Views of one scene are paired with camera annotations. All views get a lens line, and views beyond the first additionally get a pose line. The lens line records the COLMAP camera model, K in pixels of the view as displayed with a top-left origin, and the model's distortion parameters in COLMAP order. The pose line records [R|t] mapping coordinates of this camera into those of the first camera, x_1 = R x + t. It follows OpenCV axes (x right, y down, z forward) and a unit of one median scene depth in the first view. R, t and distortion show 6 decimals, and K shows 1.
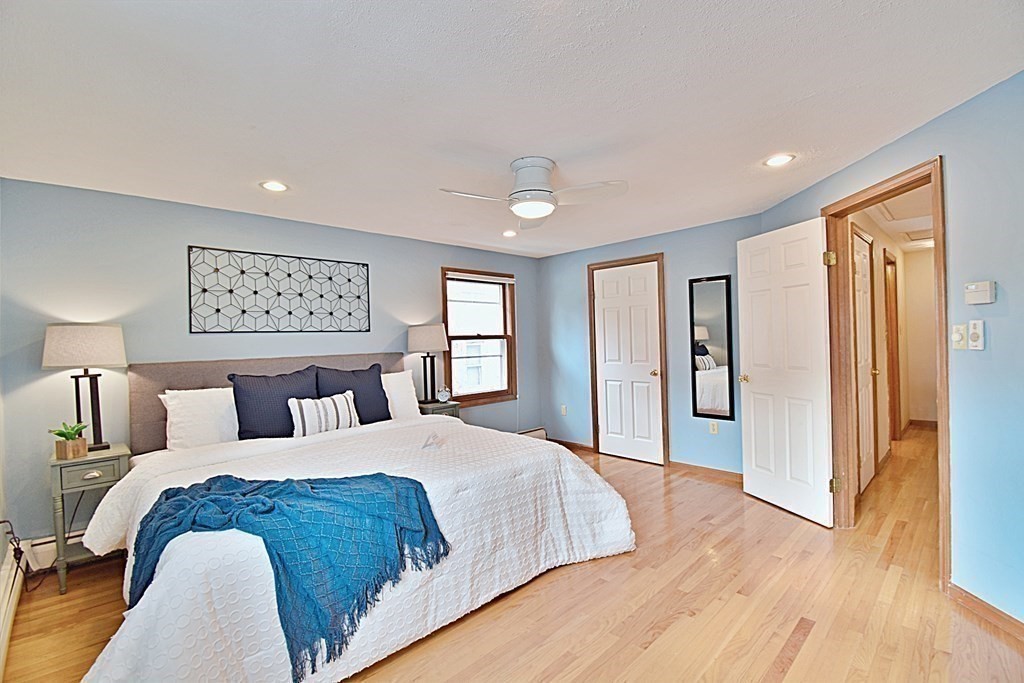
lens RADIAL K [[453.8, 0, 514.4], [0, 453.8, 334.5], [0, 0, 1]] dist [-0.002147, -0.000864]
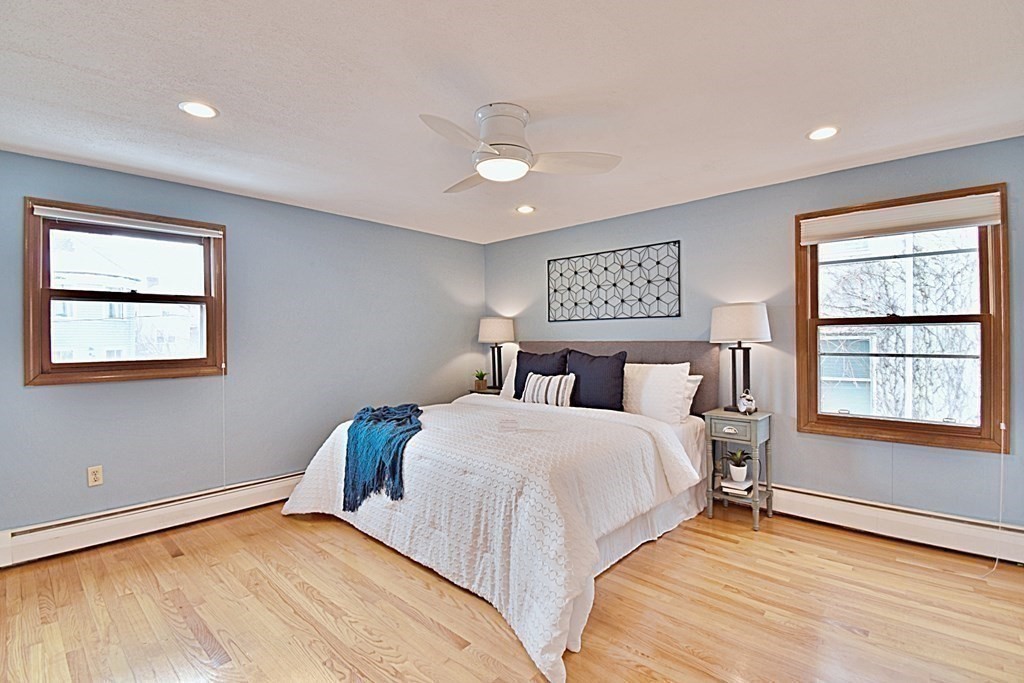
lens RADIAL K [[455.6, 0, 497.4], [0, 455.6, 335.9], [0, 0, 1]] dist [0.081866, -0.000126]
pose [[0.051210, 0.034460, -0.998093, 0.619104], [0.027813, 0.998968, 0.035918, -0.011703], [0.998301, -0.029599, 0.050199, 0.644014]]
